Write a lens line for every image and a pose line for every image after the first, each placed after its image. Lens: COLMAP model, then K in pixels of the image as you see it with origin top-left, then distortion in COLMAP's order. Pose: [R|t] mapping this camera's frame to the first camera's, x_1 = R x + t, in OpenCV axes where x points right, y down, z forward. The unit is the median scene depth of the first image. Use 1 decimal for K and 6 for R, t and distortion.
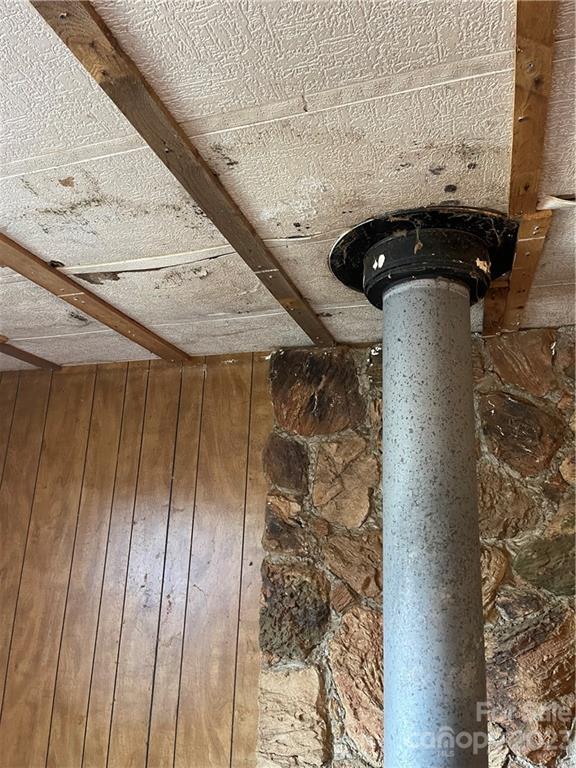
lens RADIAL K [[574.3, 0, 289.6], [0, 574.3, 374.4], [0, 0, 1]] dist [0.007198, -0.004844]
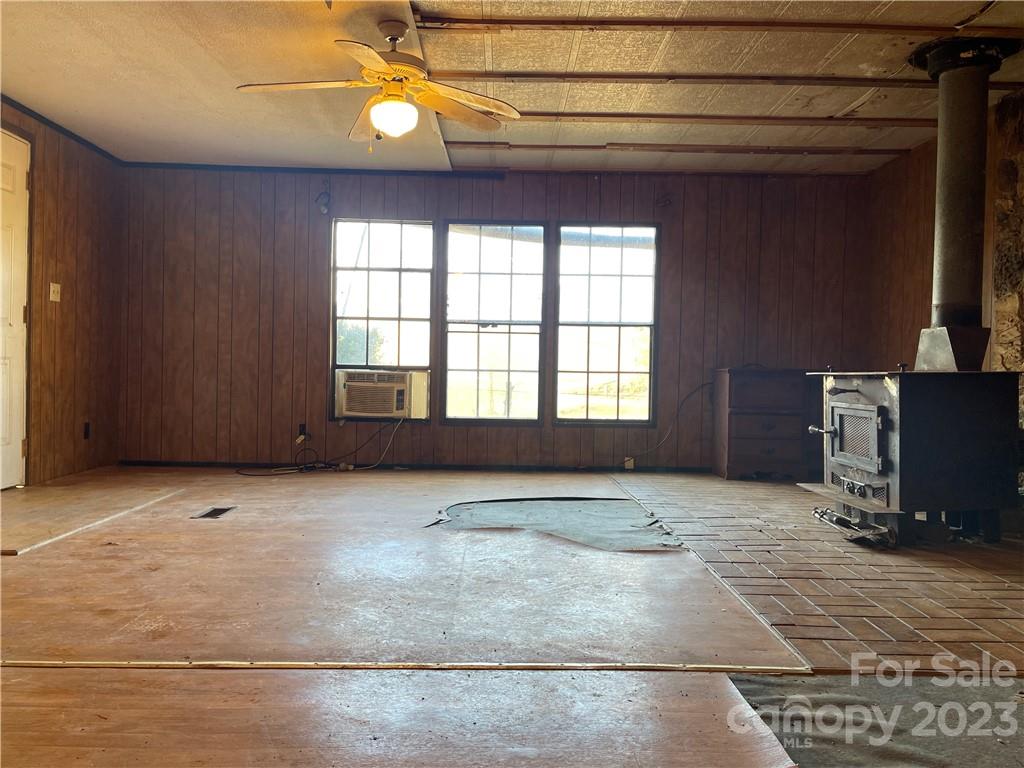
lens RADIAL K [[765.7, 0, 512.0], [0, 765.7, 384.0], [0, 0, 1]] dist [0.007198, -0.004844]
pose [[0.335703, -0.014329, -0.941859, 1.610080], [0.274788, 0.957884, 0.083369, 0.169477], [0.900997, -0.286799, 0.325501, -1.097997]]
